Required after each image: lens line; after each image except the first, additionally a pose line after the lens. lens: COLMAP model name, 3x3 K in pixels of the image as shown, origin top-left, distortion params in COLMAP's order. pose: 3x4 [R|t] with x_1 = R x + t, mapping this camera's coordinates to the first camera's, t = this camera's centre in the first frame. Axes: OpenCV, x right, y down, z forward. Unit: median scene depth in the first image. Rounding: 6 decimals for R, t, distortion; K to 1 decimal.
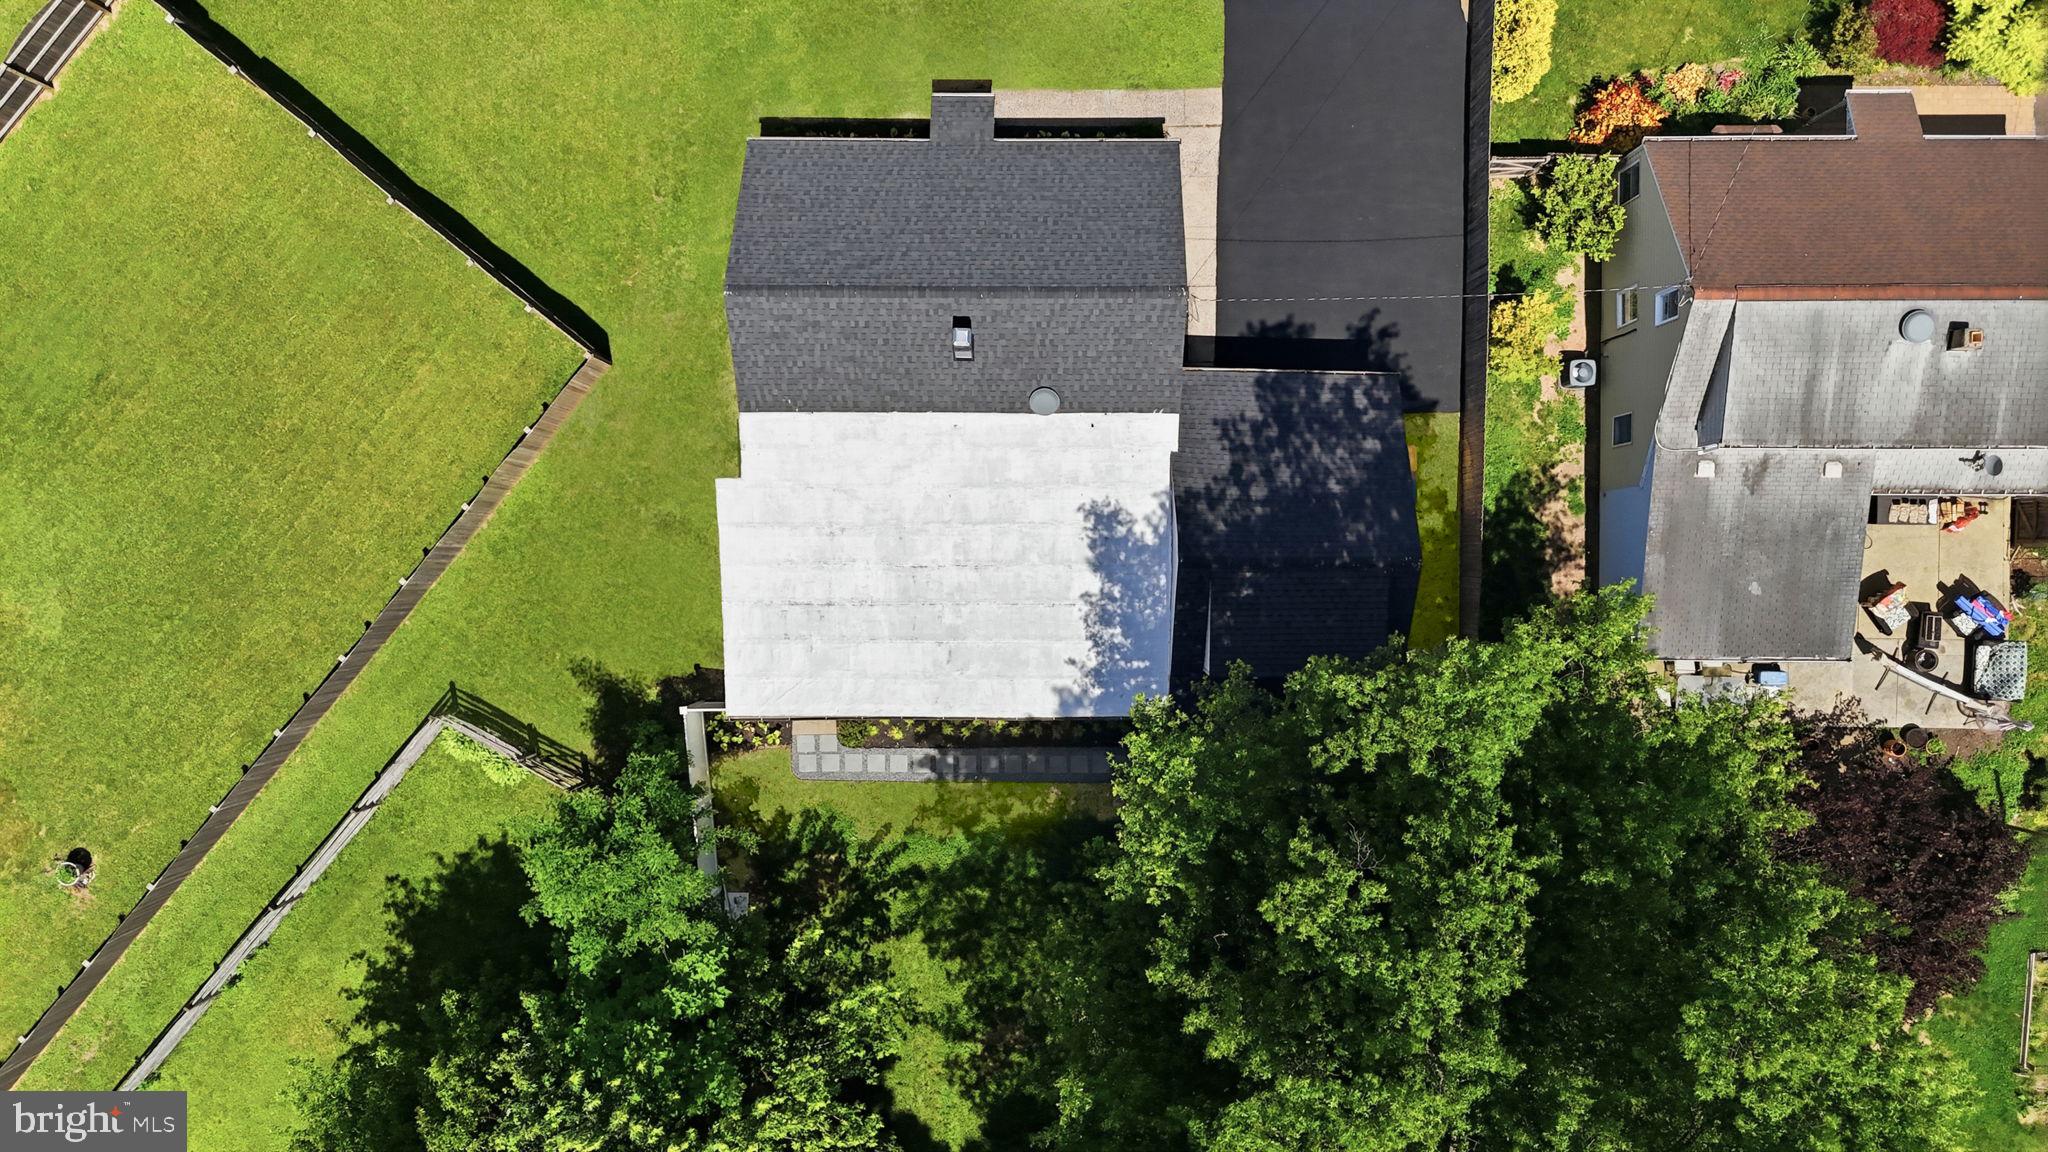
lens RADIAL K [[1470.9, 0, 1024.0], [0, 1470.9, 576.0], [0, 0, 1]] dist [0.078152, -0.063817]
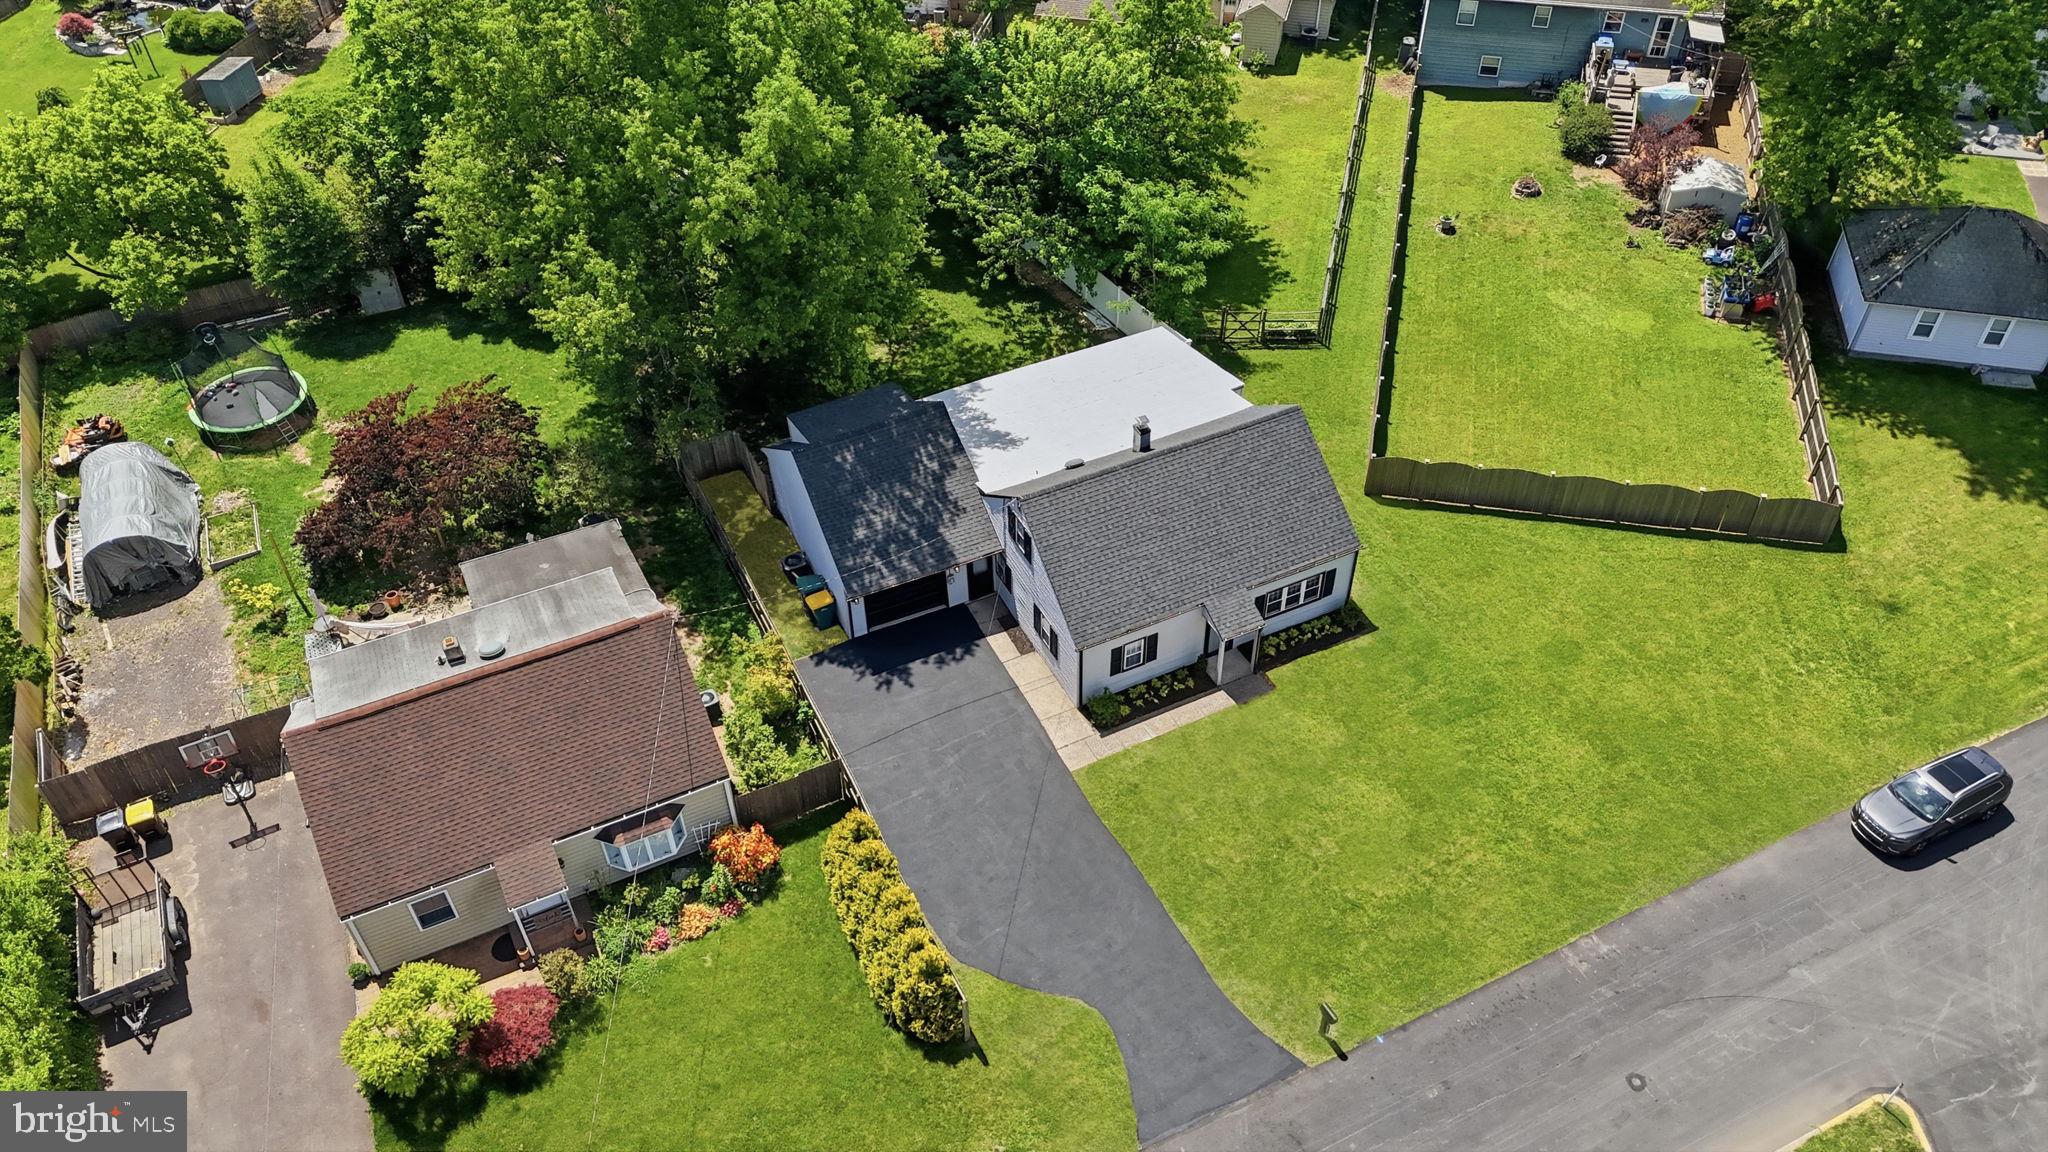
lens RADIAL K [[1470.9, 0, 1024.0], [0, 1470.9, 576.0], [0, 0, 1]] dist [0.078152, -0.063817]
pose [[-0.894038, 0.352351, -0.276669, 0.434079], [-0.444072, -0.615499, 0.651123, -0.959789], [0.059134, 0.704989, 0.706749, 0.025676]]
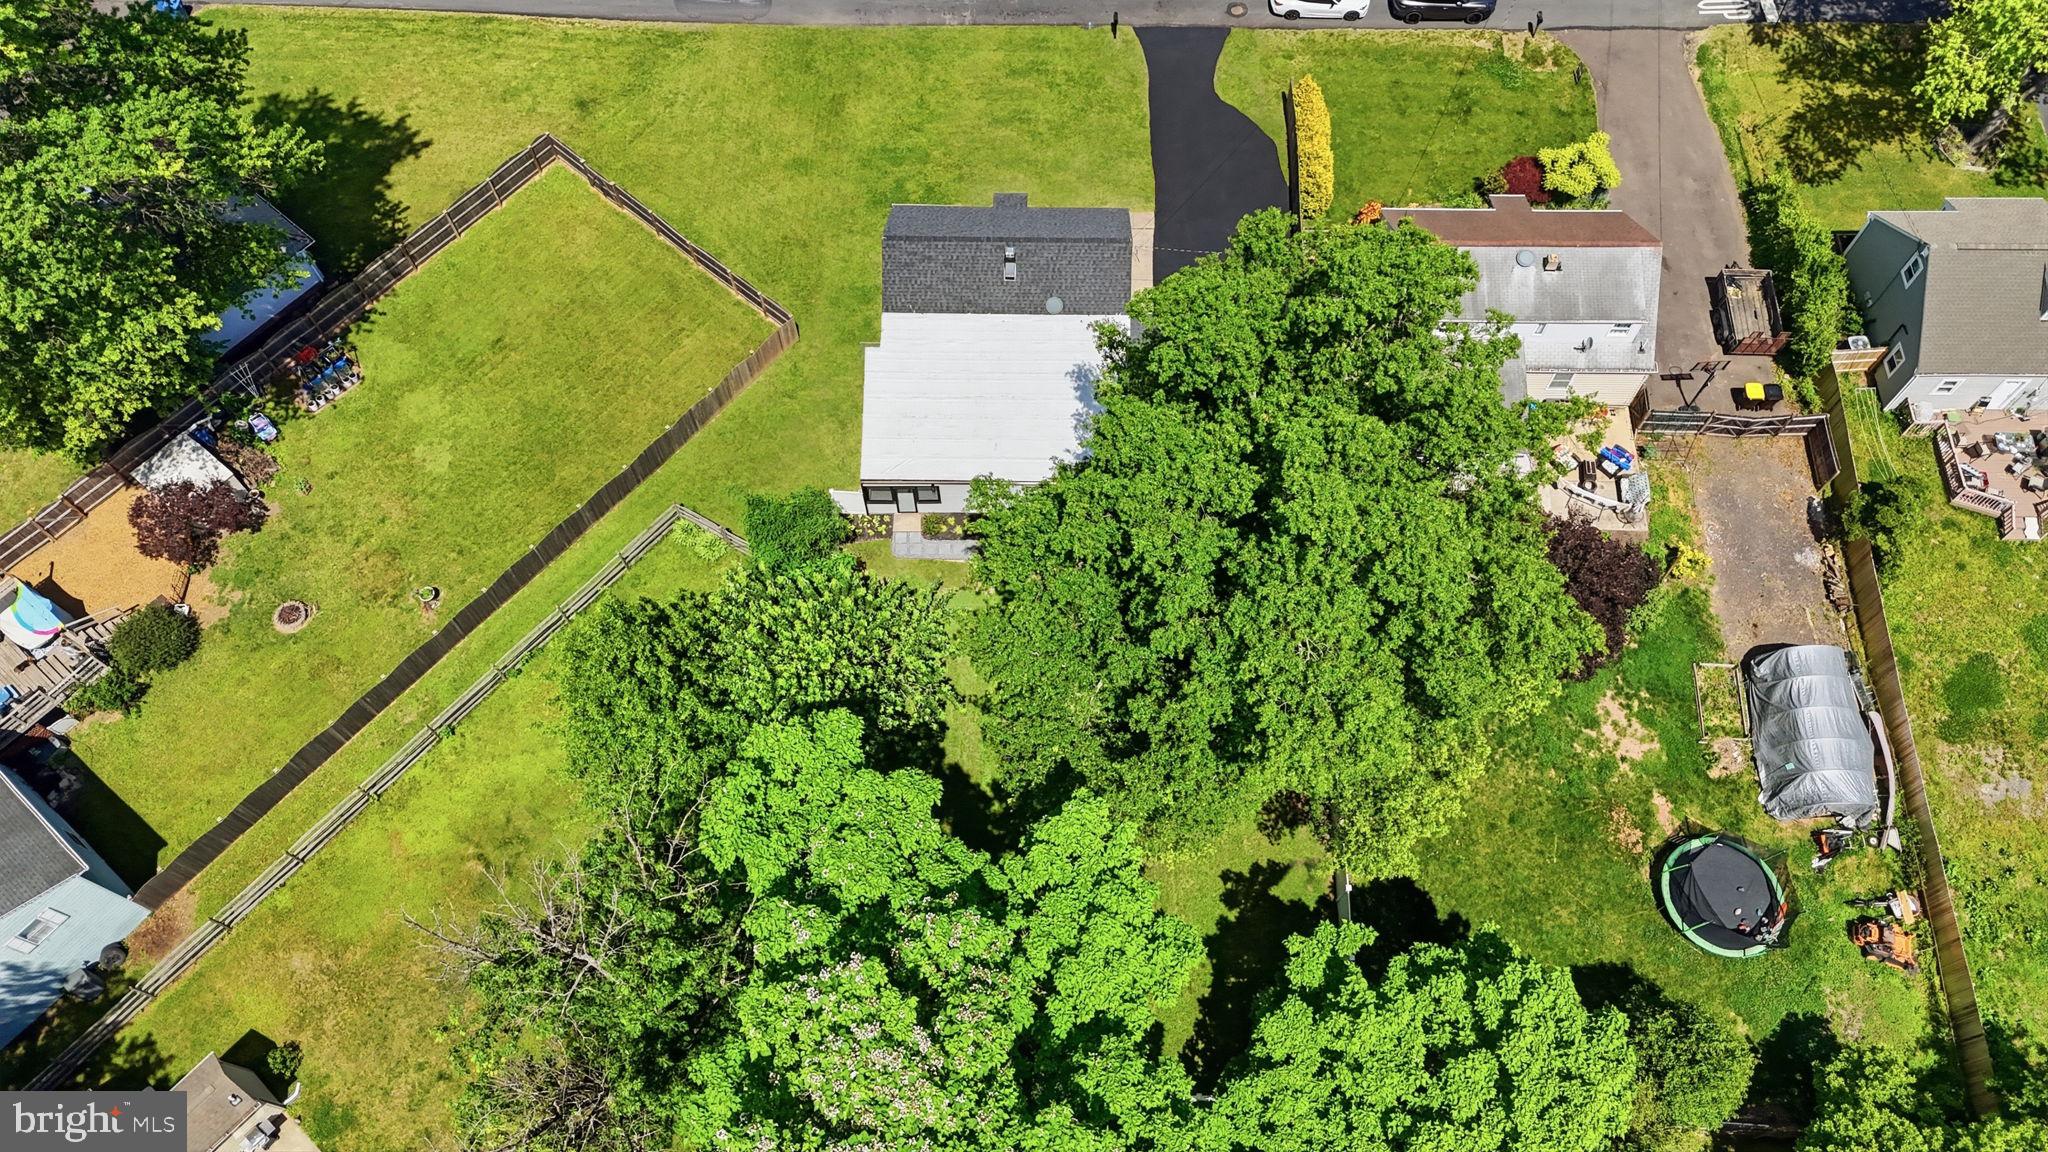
lens RADIAL K [[1470.9, 0, 1024.0], [0, 1470.9, 576.0], [0, 0, 1]] dist [0.078152, -0.063817]
pose [[0.999798, 0.019460, -0.005060, -0.006726], [-0.019678, 0.895331, -0.444966, 0.849618], [-0.004129, 0.444975, 0.895533, -0.393666]]
